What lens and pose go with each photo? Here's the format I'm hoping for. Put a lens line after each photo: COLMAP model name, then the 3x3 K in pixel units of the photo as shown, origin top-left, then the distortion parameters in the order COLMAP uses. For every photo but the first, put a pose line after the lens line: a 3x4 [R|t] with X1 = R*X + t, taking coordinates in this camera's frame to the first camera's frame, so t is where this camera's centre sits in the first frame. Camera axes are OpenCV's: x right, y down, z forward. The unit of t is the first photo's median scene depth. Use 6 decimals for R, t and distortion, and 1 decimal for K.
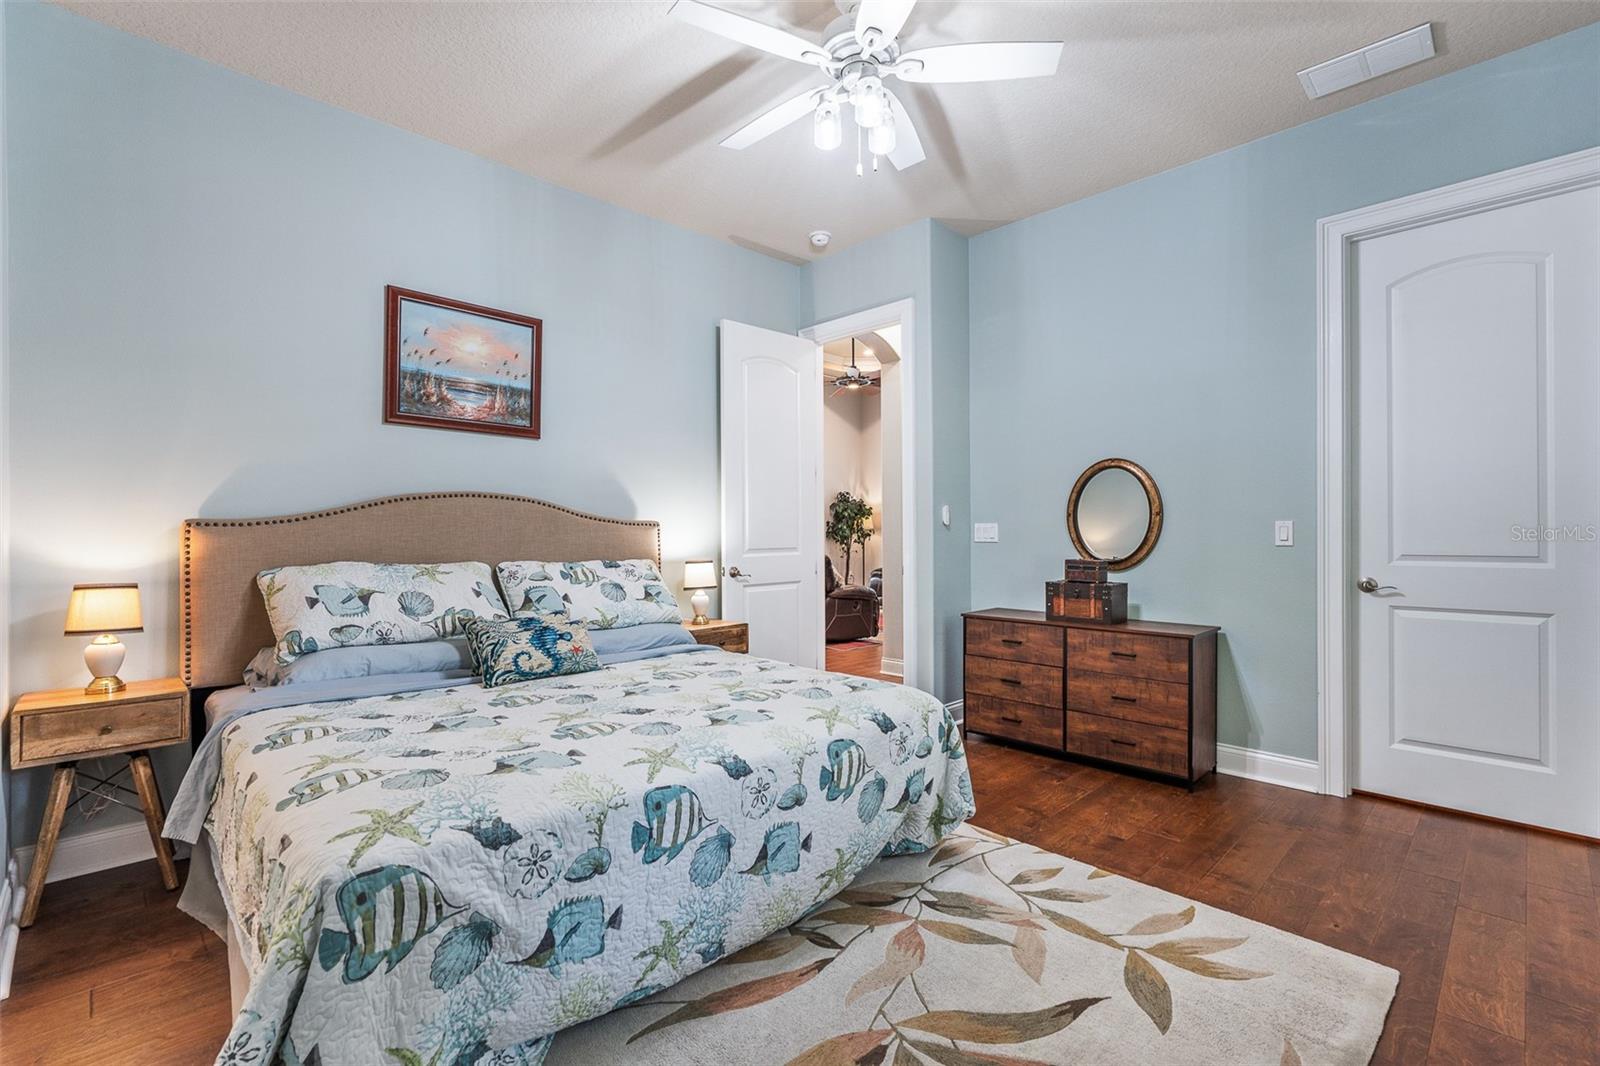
lens RADIAL K [[724.1, 0, 799.2], [0, 724.1, 525.4], [0, 0, 1]] dist [-0.006816, 0.003495]
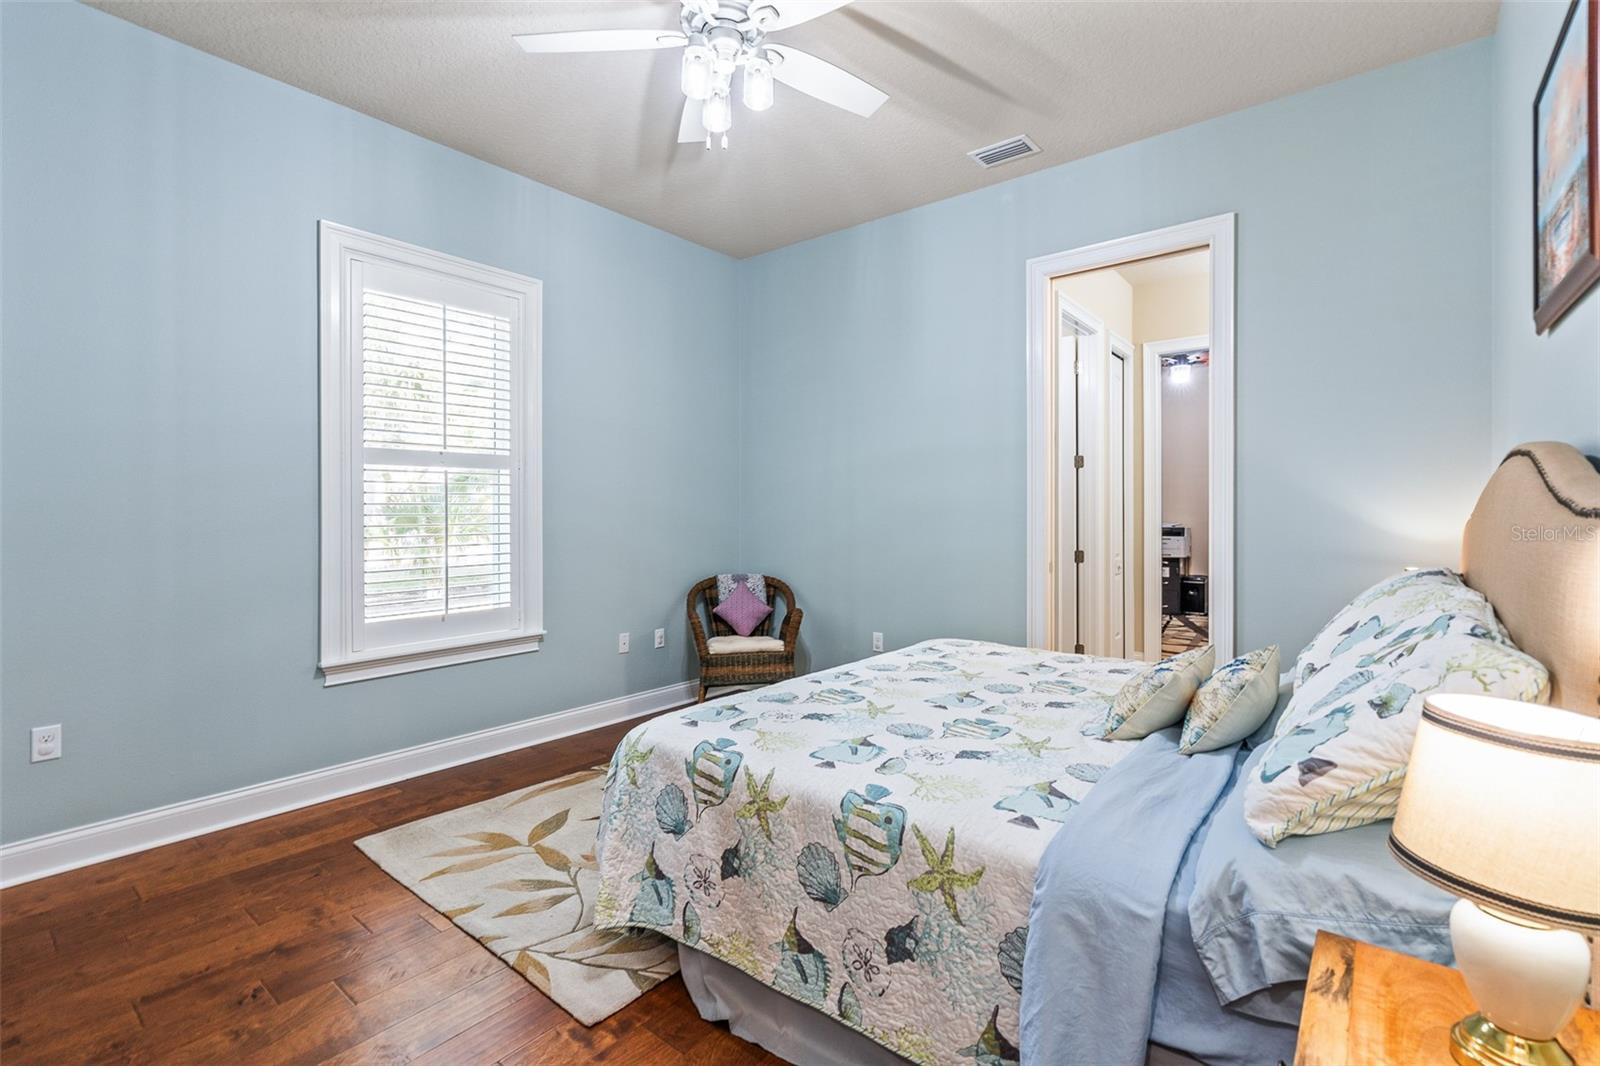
lens RADIAL K [[724.1, 0, 800.8], [0, 724.1, 520.1], [0, 0, 1]] dist [-0.006816, 0.003495]
pose [[-0.993078, -0.014304, -0.116581, 0.106899], [-0.016006, 0.999778, 0.013681, -0.046319], [0.116359, 0.015452, -0.993087, 2.112579]]
